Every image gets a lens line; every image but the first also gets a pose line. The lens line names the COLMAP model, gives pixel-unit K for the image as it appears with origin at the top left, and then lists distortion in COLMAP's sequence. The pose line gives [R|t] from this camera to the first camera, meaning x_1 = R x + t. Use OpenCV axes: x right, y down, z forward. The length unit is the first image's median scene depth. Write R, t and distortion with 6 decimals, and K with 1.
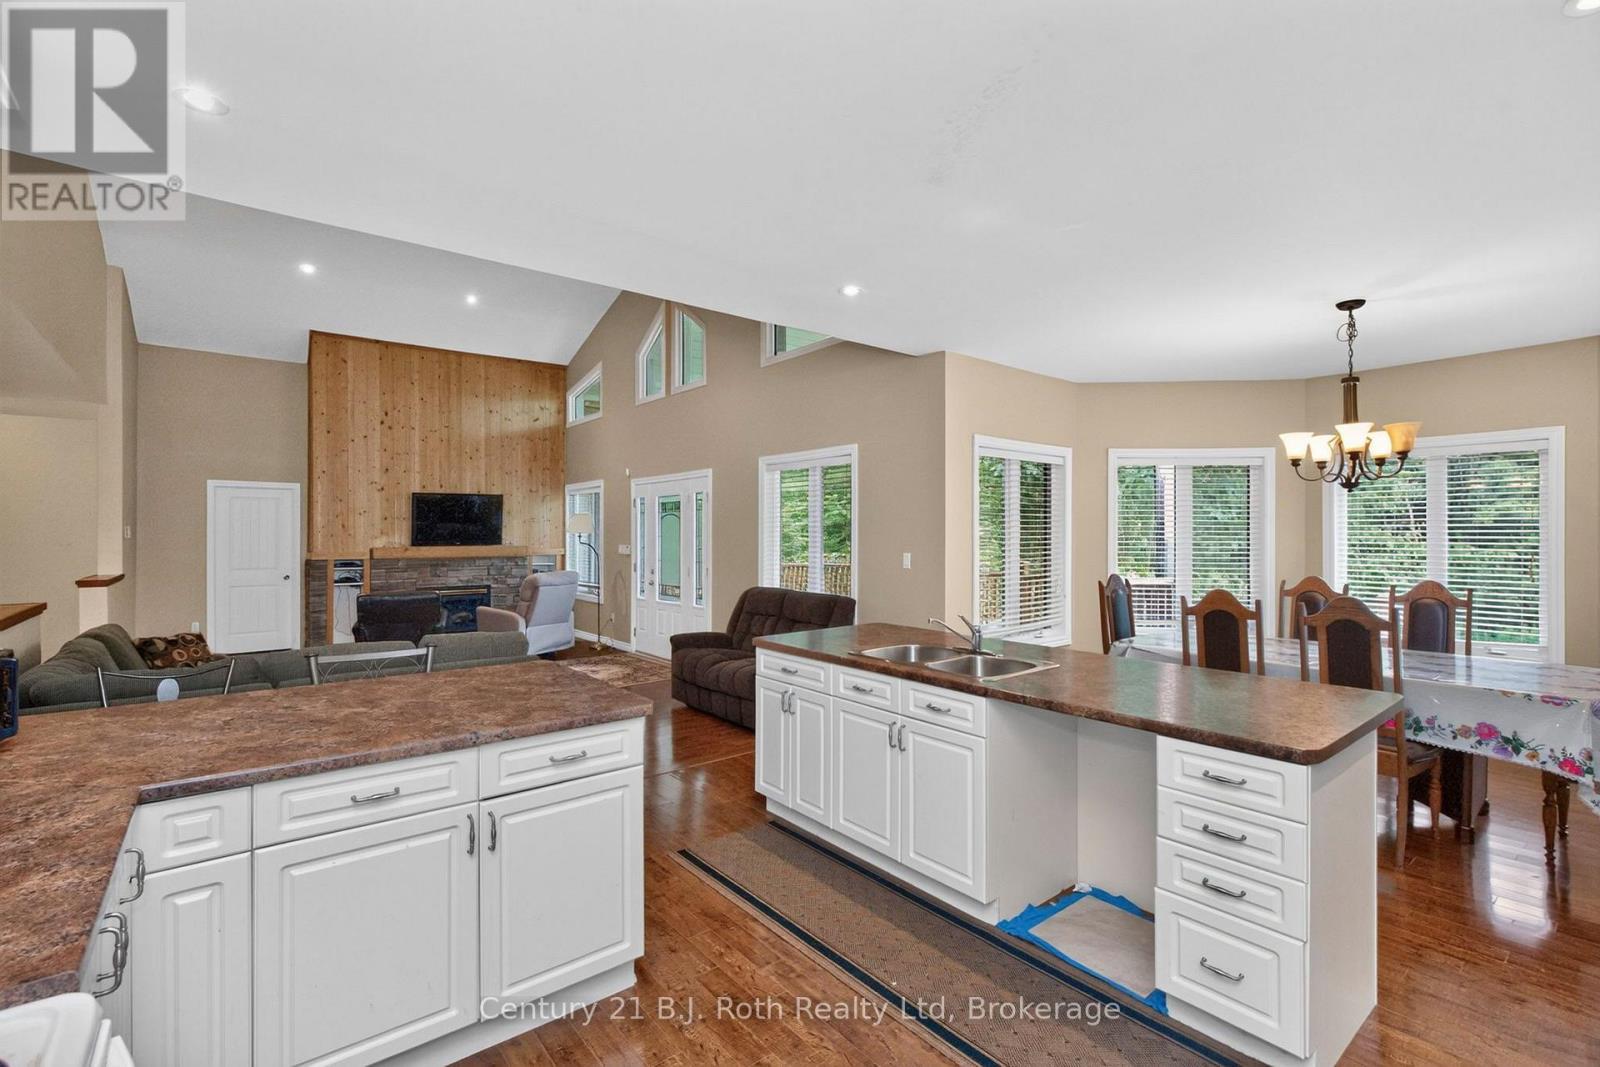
lens RADIAL K [[724.6, 0, 795.6], [0, 724.6, 530.4], [0, 0, 1]] dist [-0.005155, 0.001366]
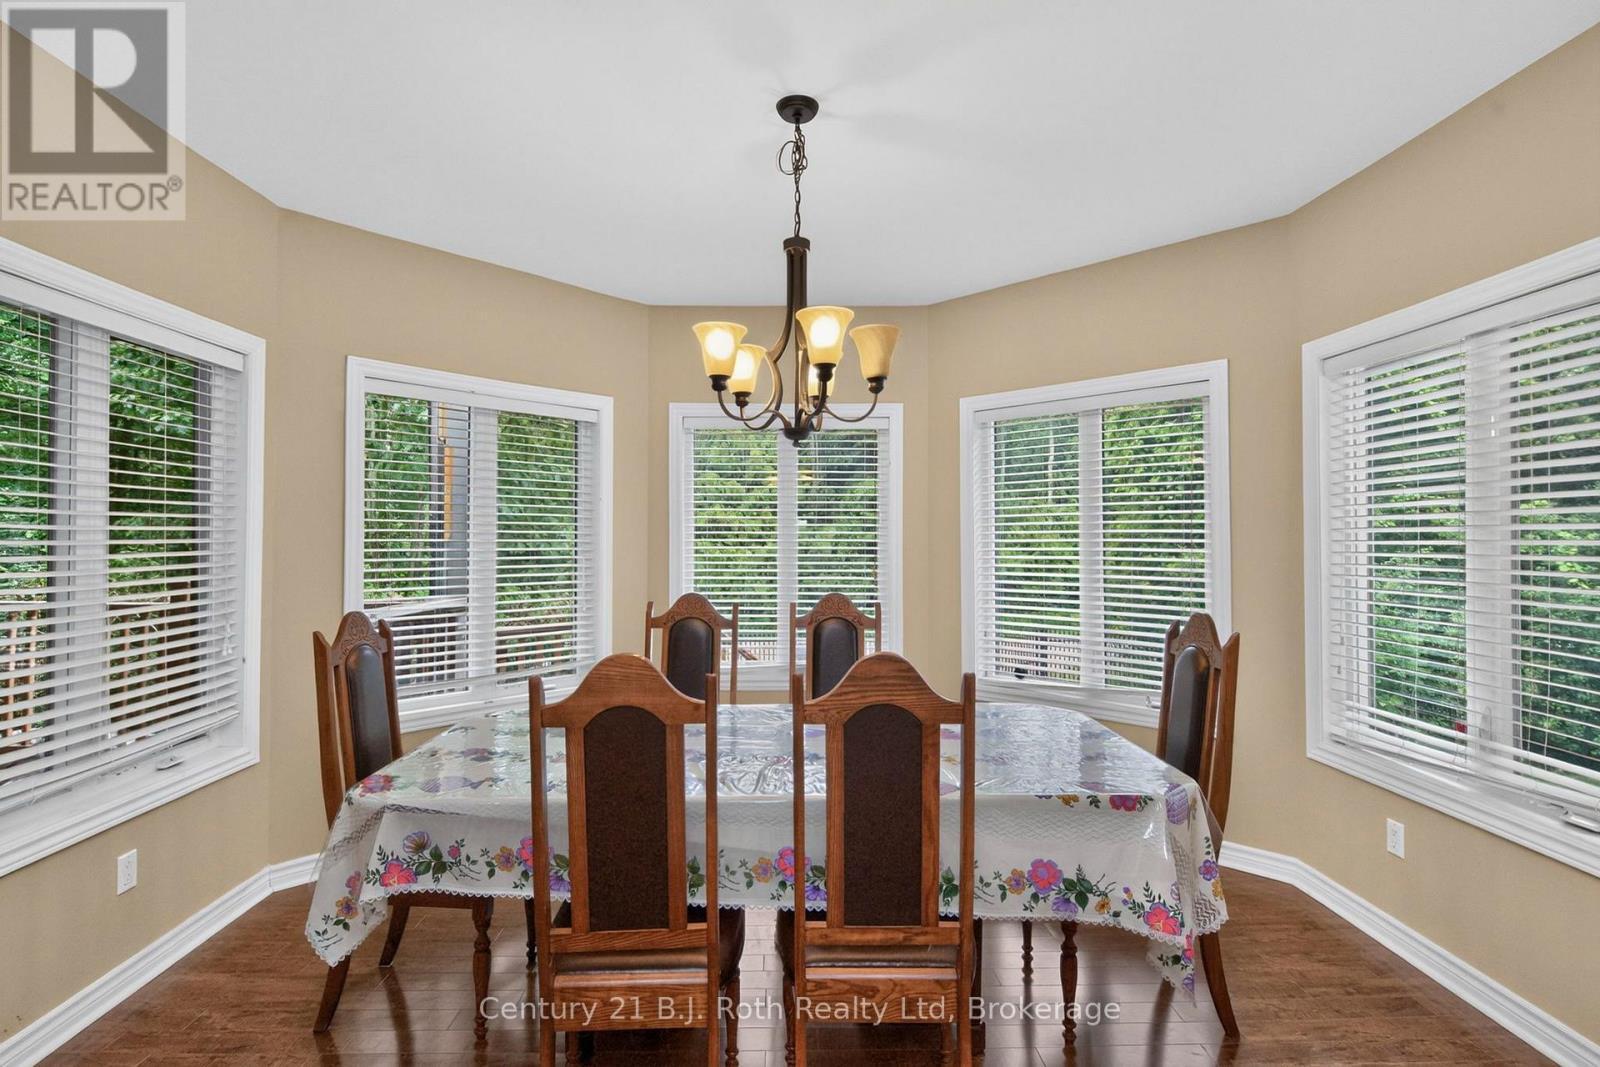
lens RADIAL K [[821.5, 0, 793.8], [0, 821.5, 529.6], [0, 0, 1]] dist [0.000349, -0.000652]
pose [[0.624305, 0.006764, 0.781152, 0.262164], [-0.006512, 0.999973, -0.003454, 0.012532], [-0.781154, -0.002930, 0.624332, 0.580369]]
